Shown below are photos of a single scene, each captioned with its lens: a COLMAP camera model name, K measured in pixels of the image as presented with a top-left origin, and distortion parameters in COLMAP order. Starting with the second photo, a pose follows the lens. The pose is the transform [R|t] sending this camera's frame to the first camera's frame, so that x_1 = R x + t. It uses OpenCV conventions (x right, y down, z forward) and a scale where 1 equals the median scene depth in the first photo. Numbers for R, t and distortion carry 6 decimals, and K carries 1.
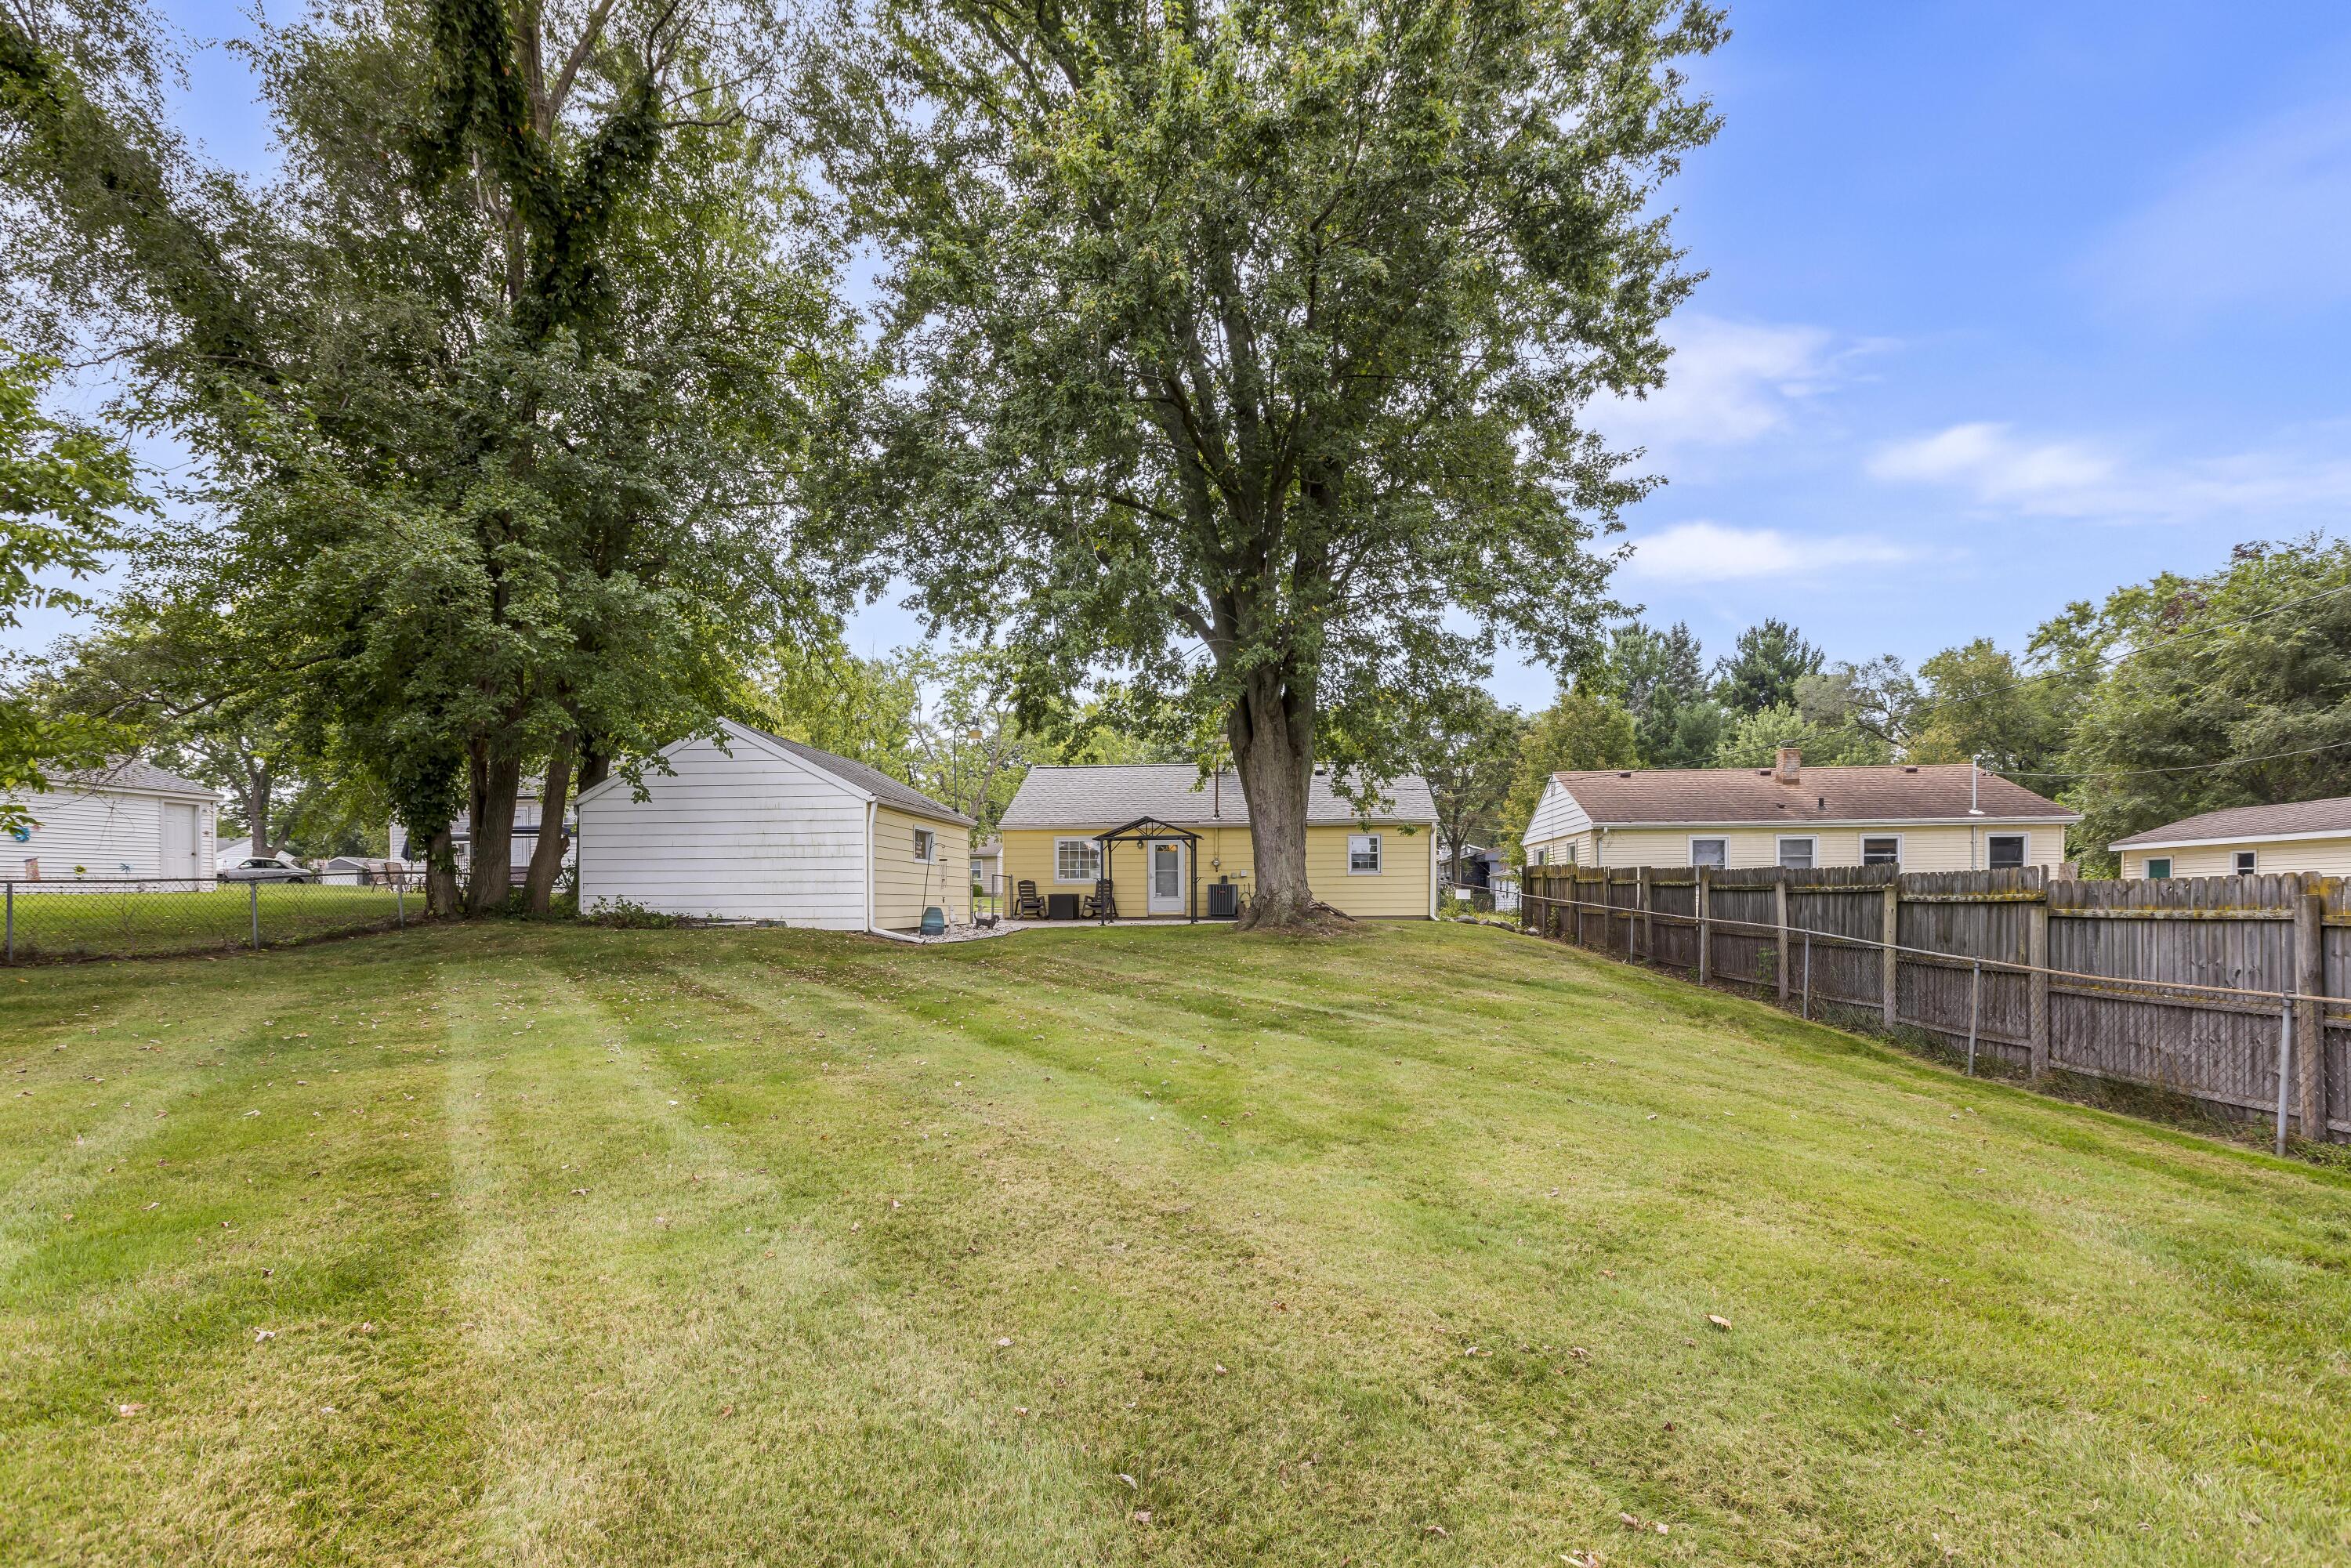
lens RADIAL K [[1059.3, 0, 1175.5], [0, 1059.3, 784.0], [0, 0, 1]] dist [-0.003420, -0.000355]
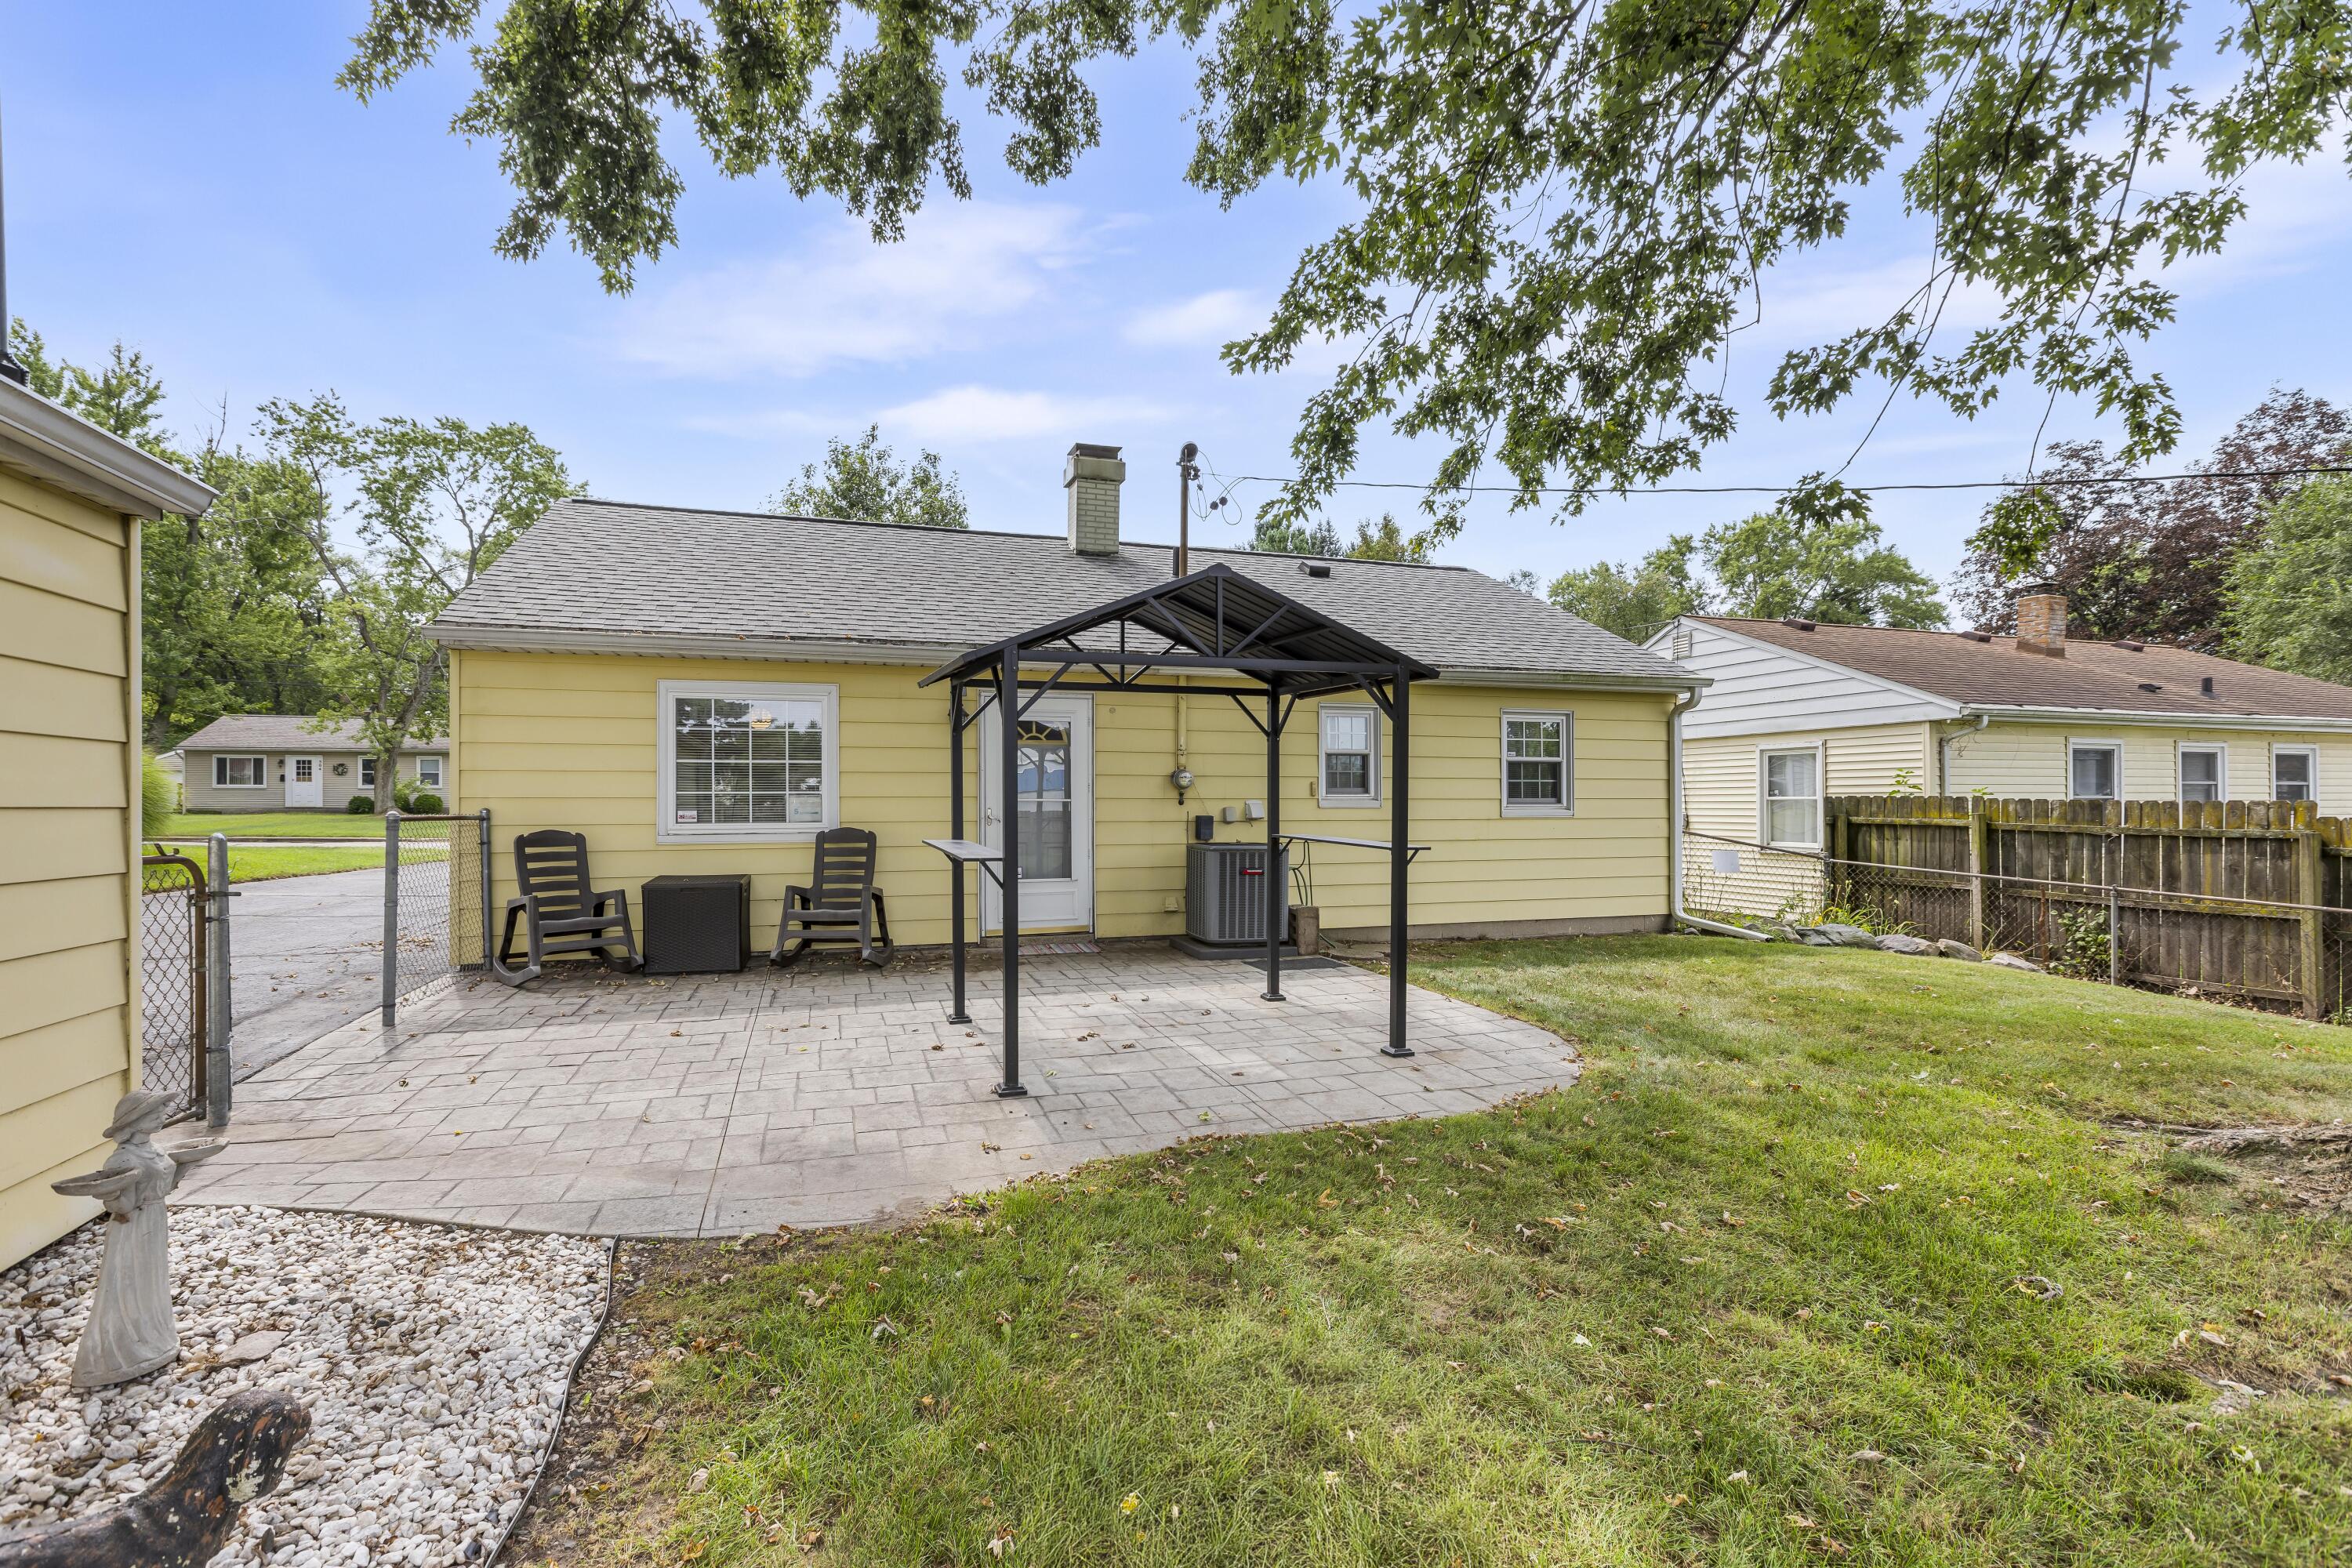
lens RADIAL K [[1059.8, 0, 1176.0], [0, 1059.8, 784.0], [0, 0, 1]] dist [-0.003420, -0.000355]
pose [[0.913747, 0.010987, 0.406136, -0.104072], [-0.047251, 0.995725, 0.079372, 0.048325], [-0.403528, -0.091716, 0.910359, 0.685045]]
